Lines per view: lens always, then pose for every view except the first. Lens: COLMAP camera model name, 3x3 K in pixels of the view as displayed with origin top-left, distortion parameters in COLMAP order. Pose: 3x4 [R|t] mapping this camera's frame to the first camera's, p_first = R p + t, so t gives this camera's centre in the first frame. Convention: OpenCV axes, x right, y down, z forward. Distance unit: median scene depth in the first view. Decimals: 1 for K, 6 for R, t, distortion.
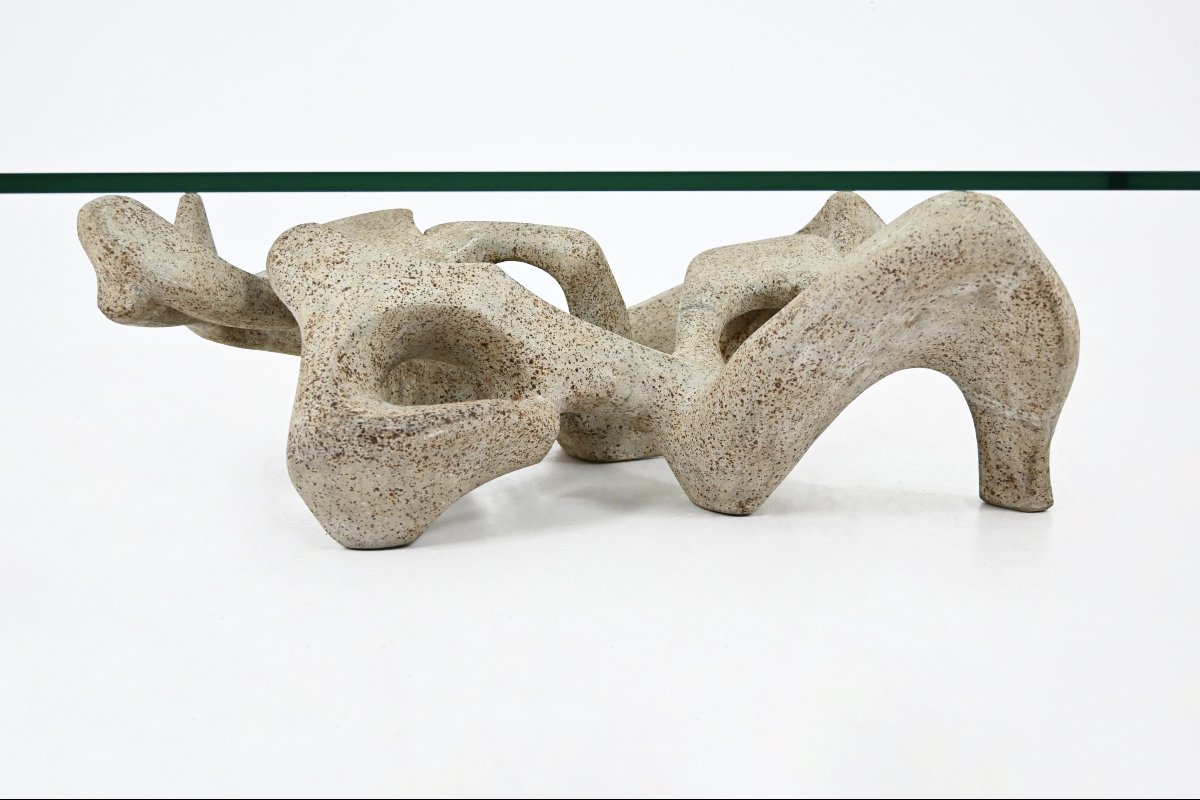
lens RADIAL K [[1265.7, 0, 582.4], [0, 1265.7, 412.9], [0, 0, 1]] dist [0.000184, 0.000000]
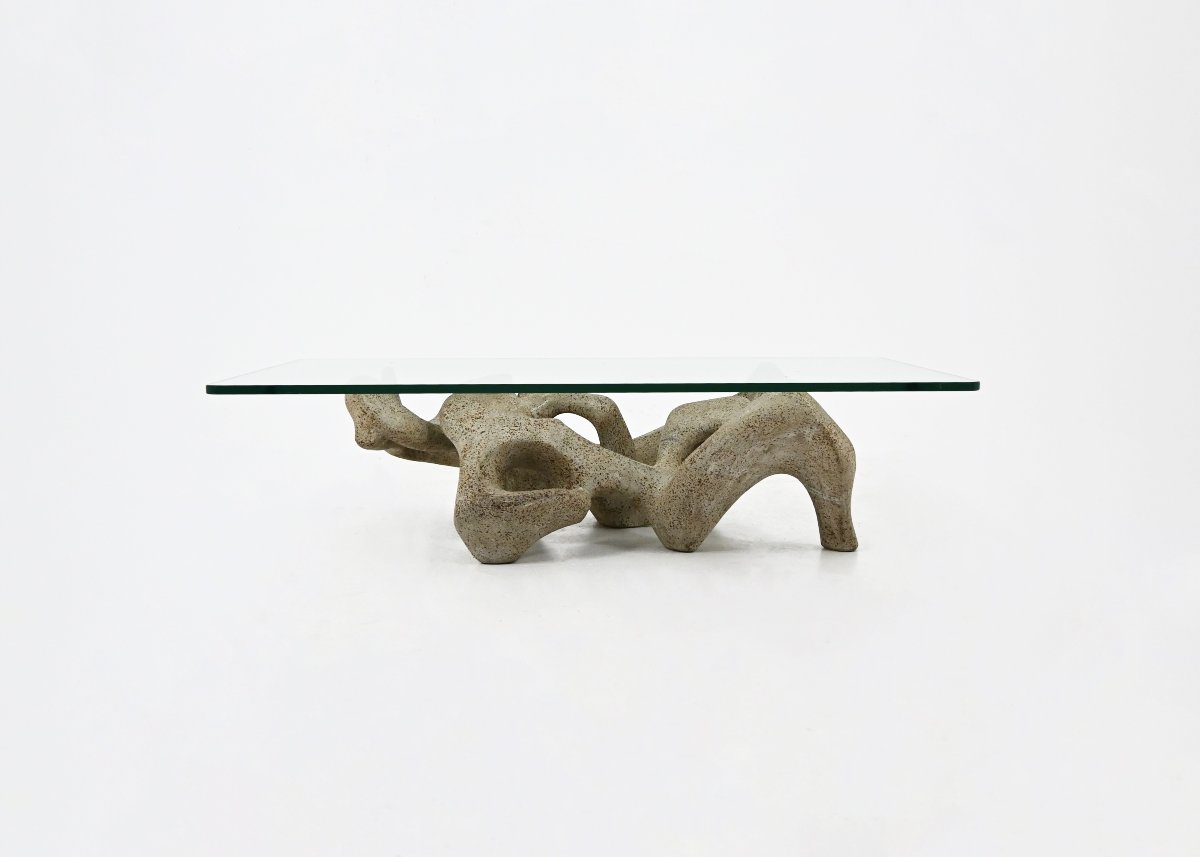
lens RADIAL K [[1297.7, 0, 592.1], [0, 1297.7, 380.0], [0, 0, 1]] dist [-0.014816, 0.000000]
pose [[0.999038, 0.001522, -0.043832, 0.070385], [-0.006188, 0.994291, -0.106519, 0.034538], [0.043419, 0.106687, 0.993344, -0.988105]]
